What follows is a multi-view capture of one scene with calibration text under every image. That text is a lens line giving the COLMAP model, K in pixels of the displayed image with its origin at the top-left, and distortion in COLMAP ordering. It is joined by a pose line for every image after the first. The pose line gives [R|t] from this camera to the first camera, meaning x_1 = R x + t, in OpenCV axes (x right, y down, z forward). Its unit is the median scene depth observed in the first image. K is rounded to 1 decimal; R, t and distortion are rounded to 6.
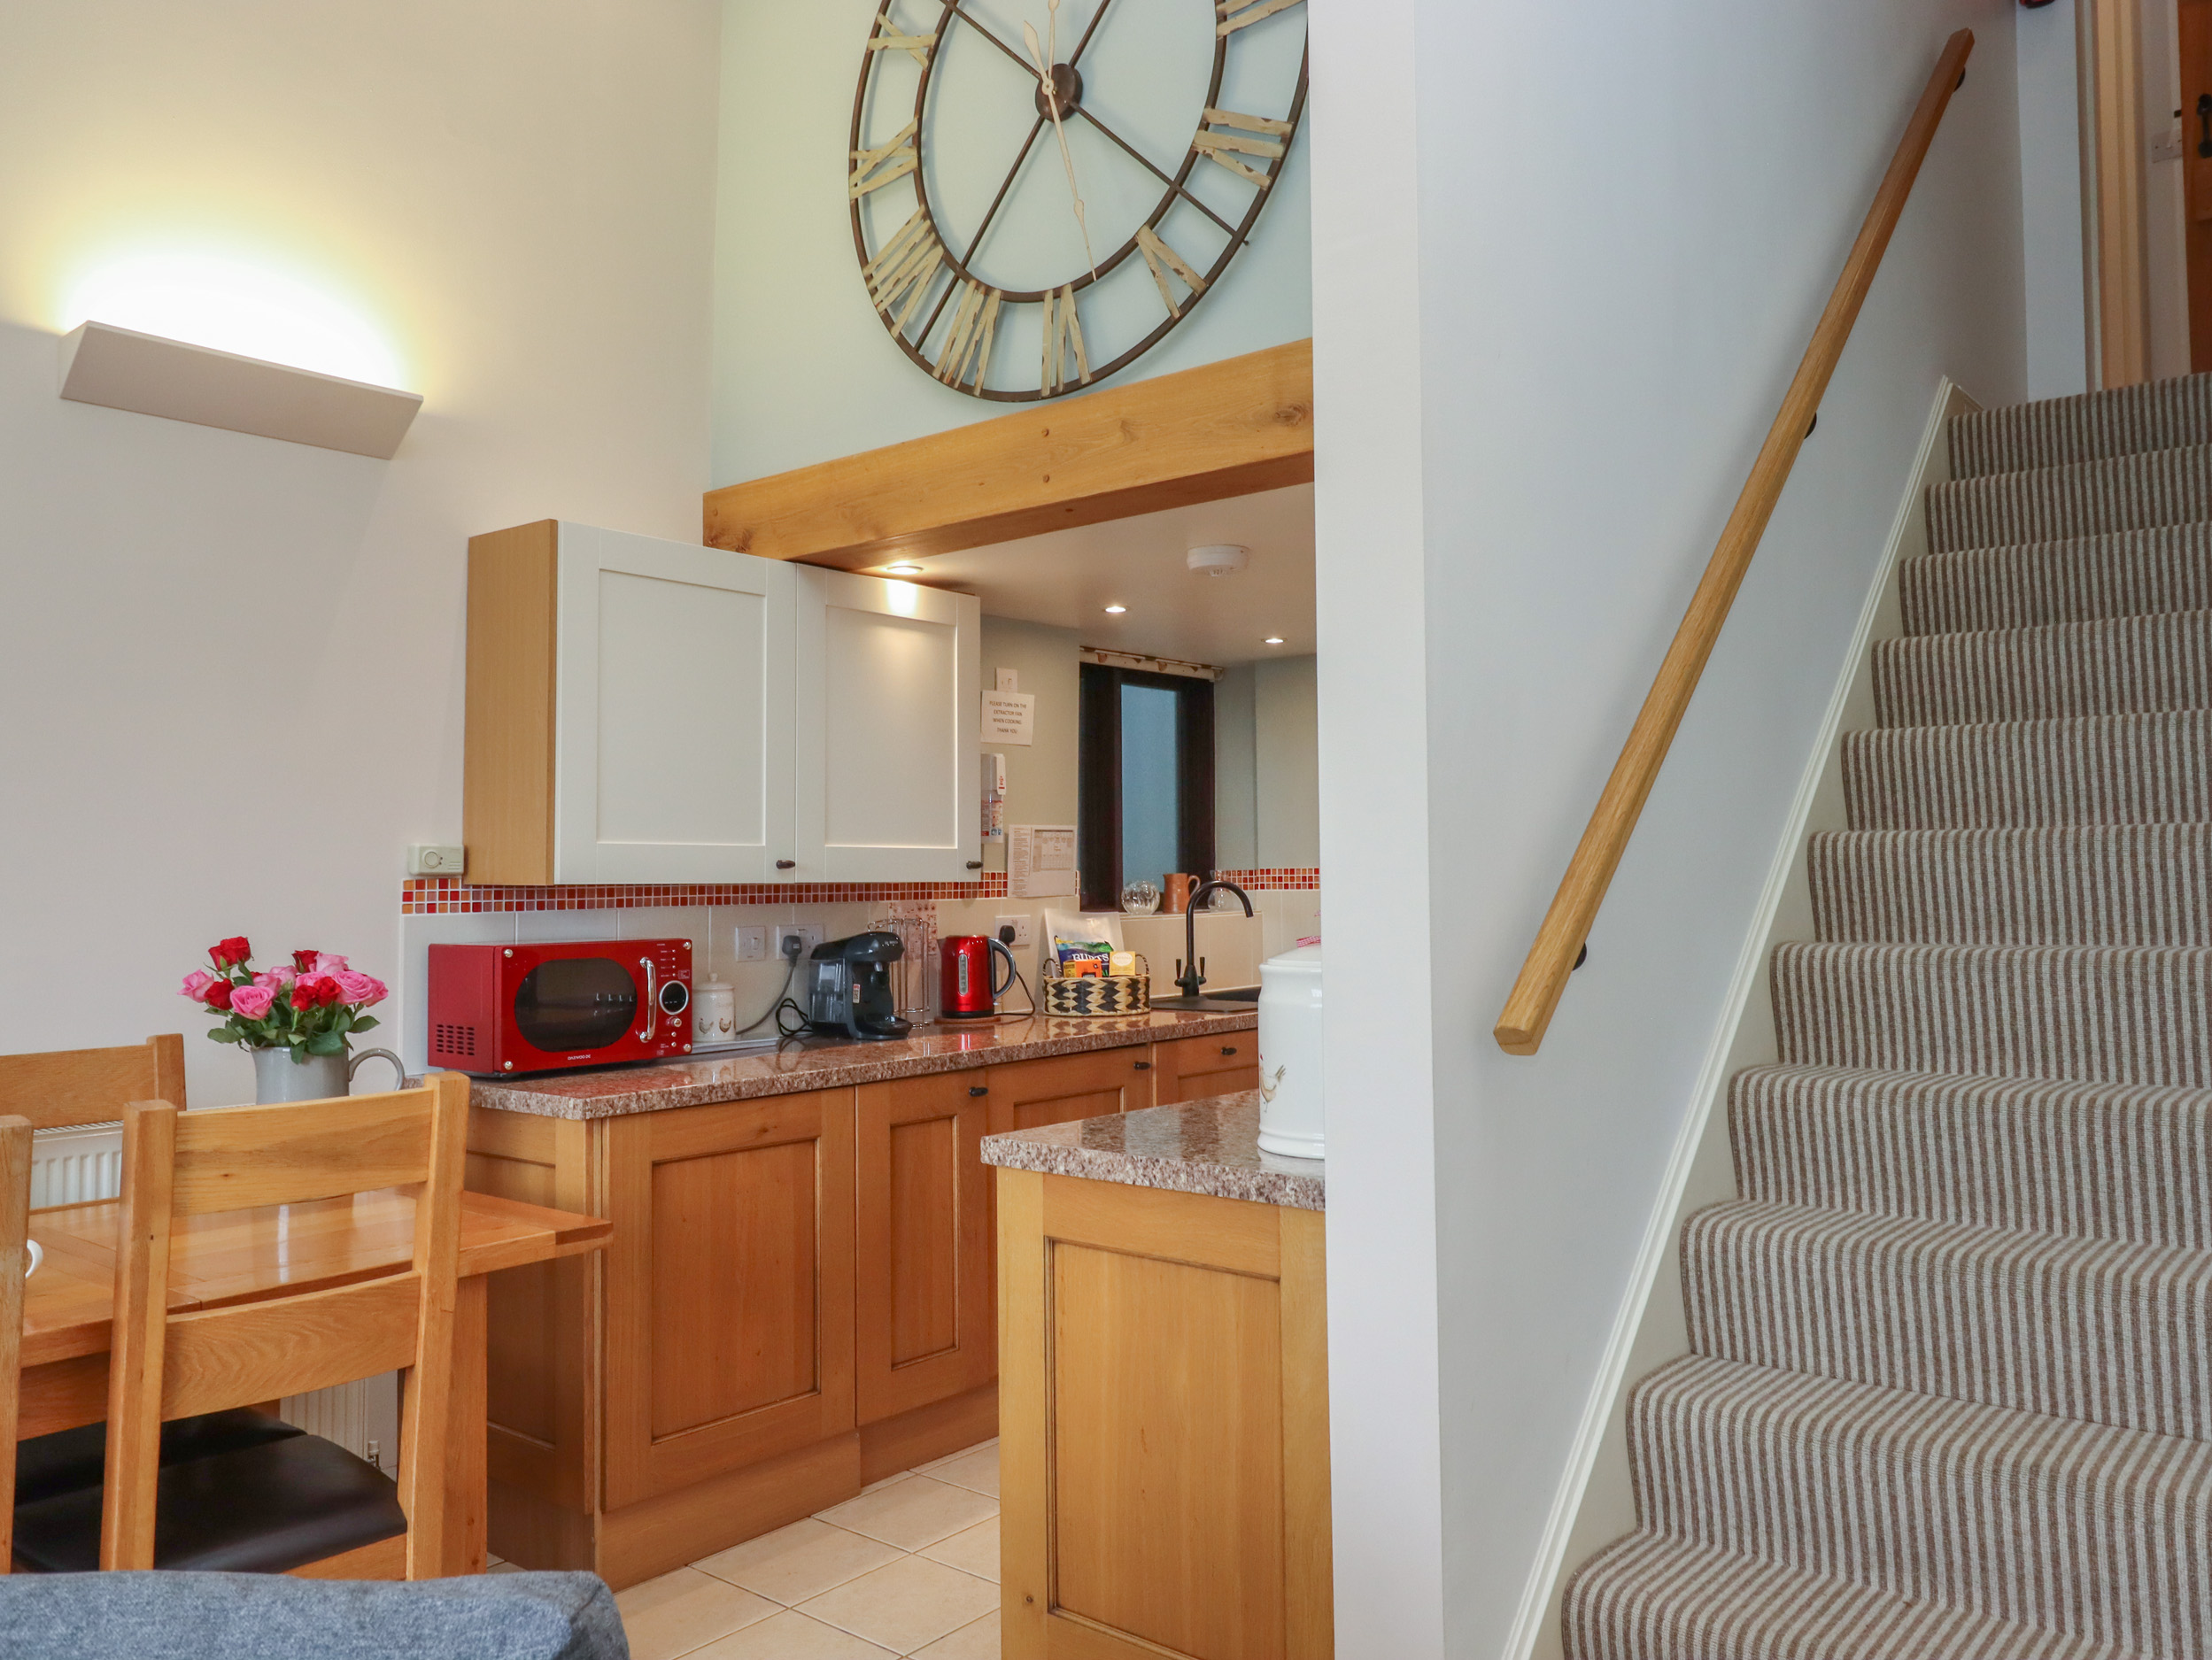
lens RADIAL K [[1707.0, 0, 1095.7], [0, 1707.0, 835.8], [0, 0, 1]] dist [0.009170, -0.010478]
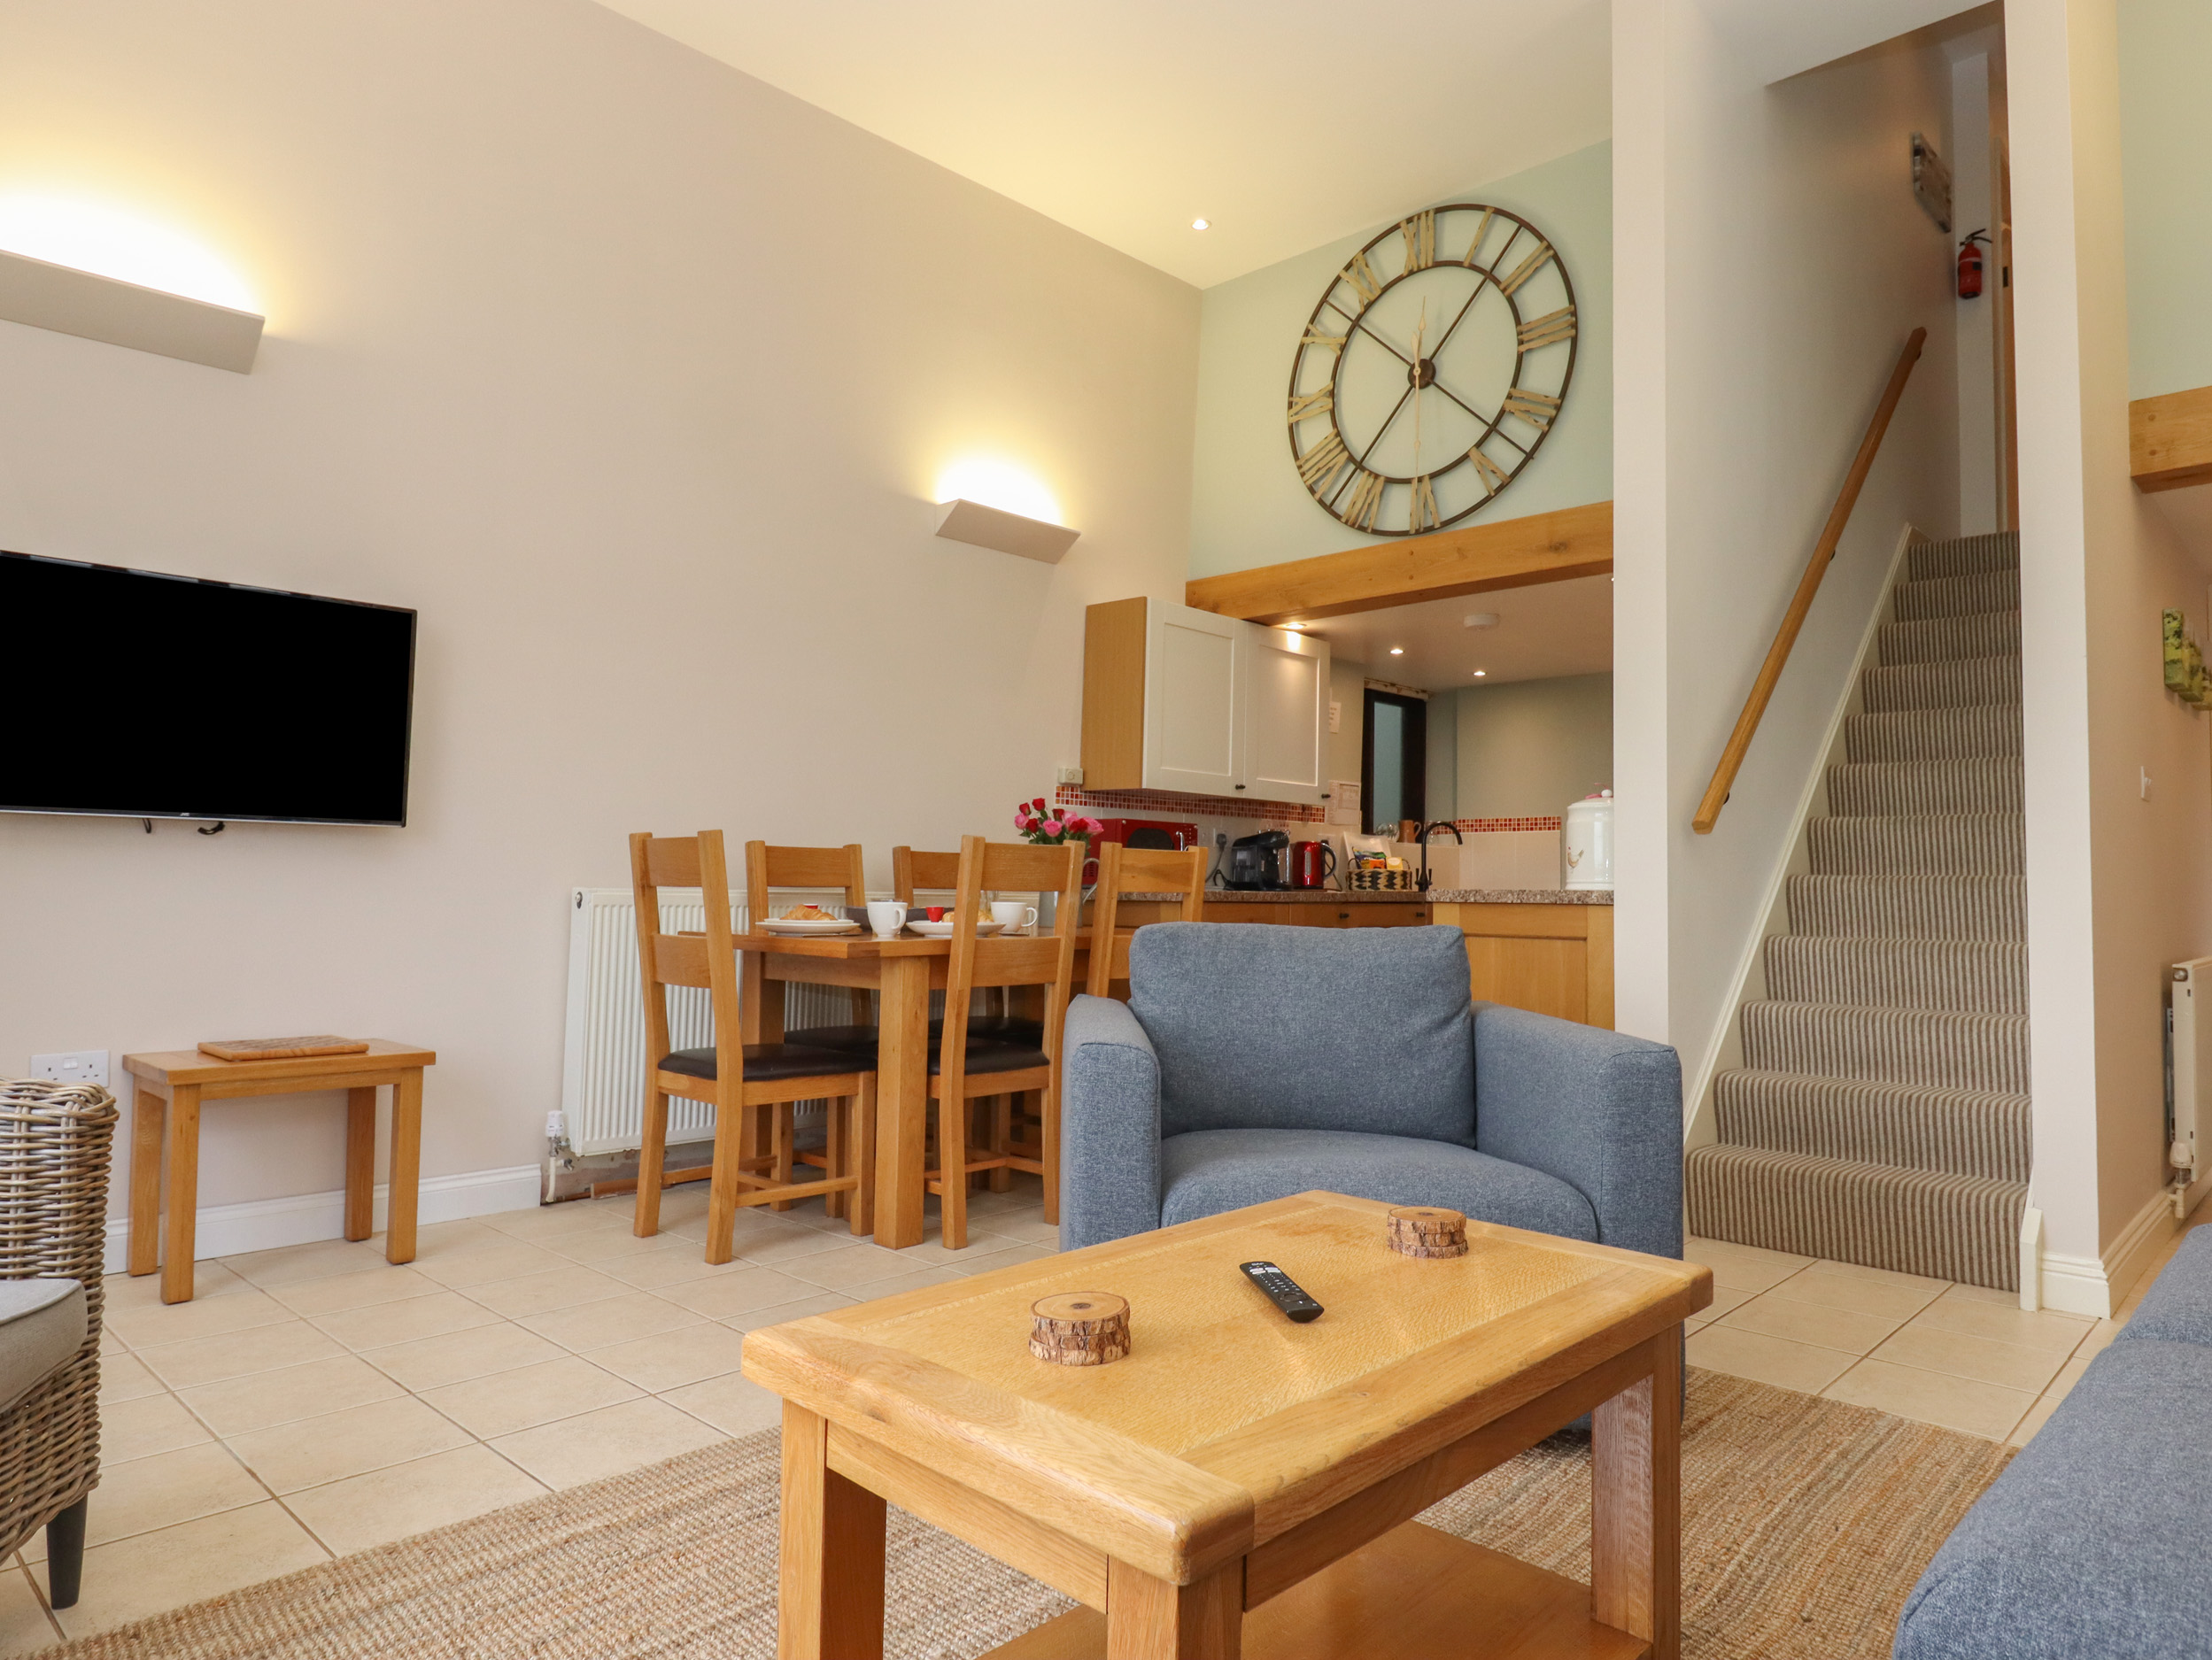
lens RADIAL K [[1393.7, 0, 1101.1], [0, 1393.7, 837.5], [0, 0, 1]] dist [-0.003277, 0.001136]
pose [[0.997266, 0.021644, -0.070653, -0.237472], [-0.022380, 0.999703, -0.009638, 0.093571], [0.070424, 0.011193, 0.997454, -0.516847]]
